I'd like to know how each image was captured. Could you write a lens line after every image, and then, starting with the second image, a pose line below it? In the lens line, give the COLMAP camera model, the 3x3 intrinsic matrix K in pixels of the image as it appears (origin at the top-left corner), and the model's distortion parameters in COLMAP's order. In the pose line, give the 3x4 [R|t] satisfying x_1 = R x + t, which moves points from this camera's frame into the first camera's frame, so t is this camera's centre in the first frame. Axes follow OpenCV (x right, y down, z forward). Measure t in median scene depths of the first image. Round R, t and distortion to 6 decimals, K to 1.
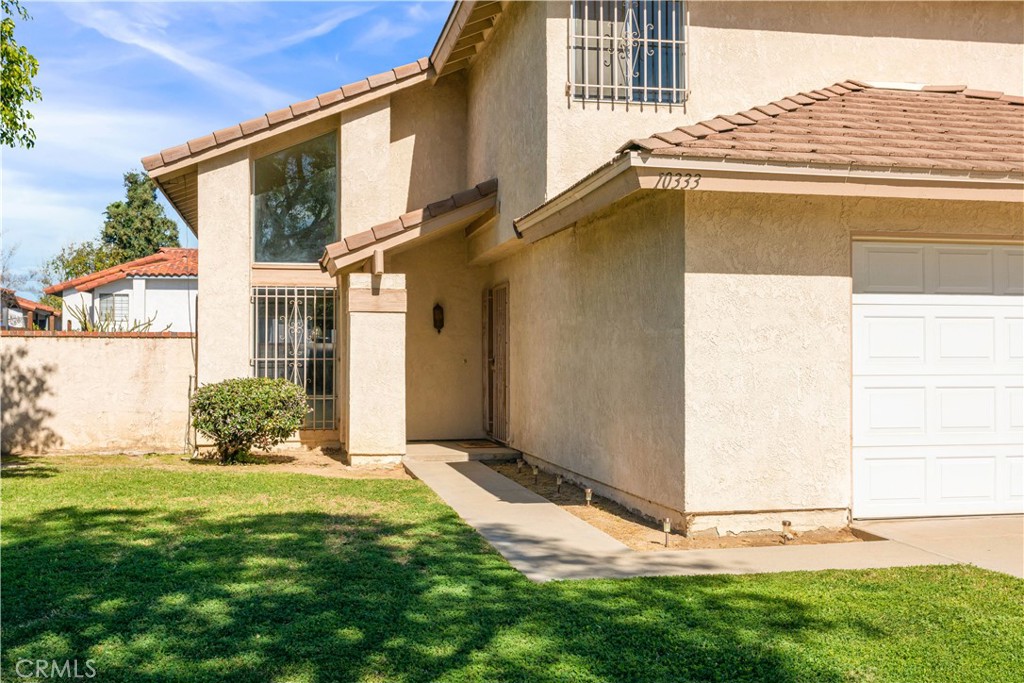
lens RADIAL K [[1129.0, 0, 512.3], [0, 1129.0, 342.5], [0, 0, 1]] dist [0.005287, 0.000000]
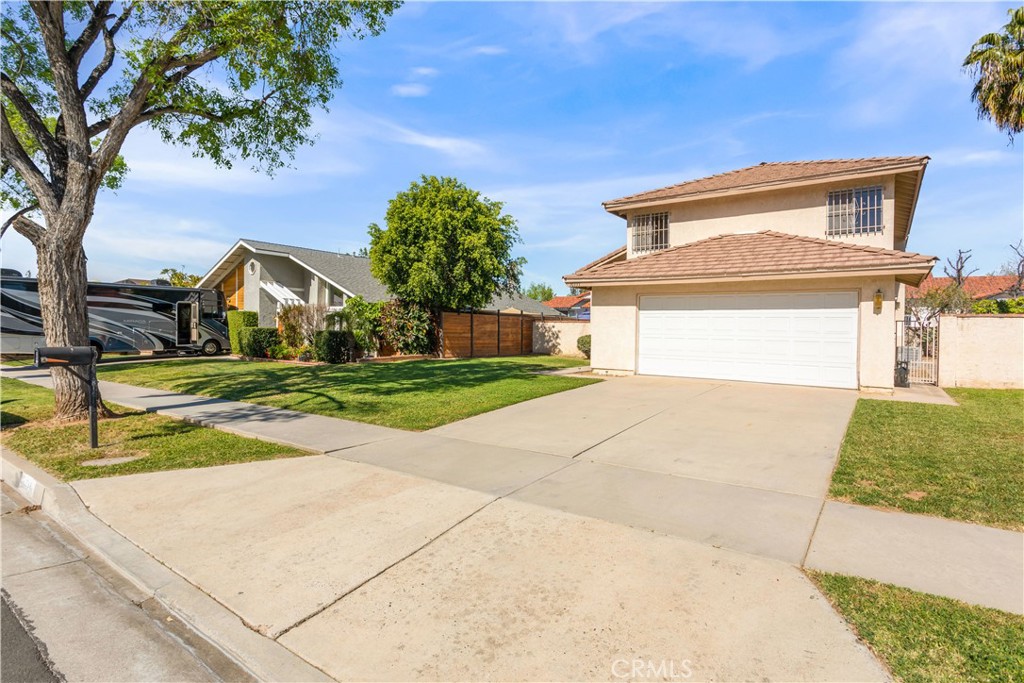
lens RADIAL K [[522.7, 0, 508.4], [0, 522.7, 331.4], [0, 0, 1]] dist [-0.008623, 0.004027]
pose [[0.674786, 0.015639, -0.737848, 0.783844], [-0.006333, 0.999861, 0.015401, -0.000878], [0.737986, -0.005720, 0.674791, -0.259706]]
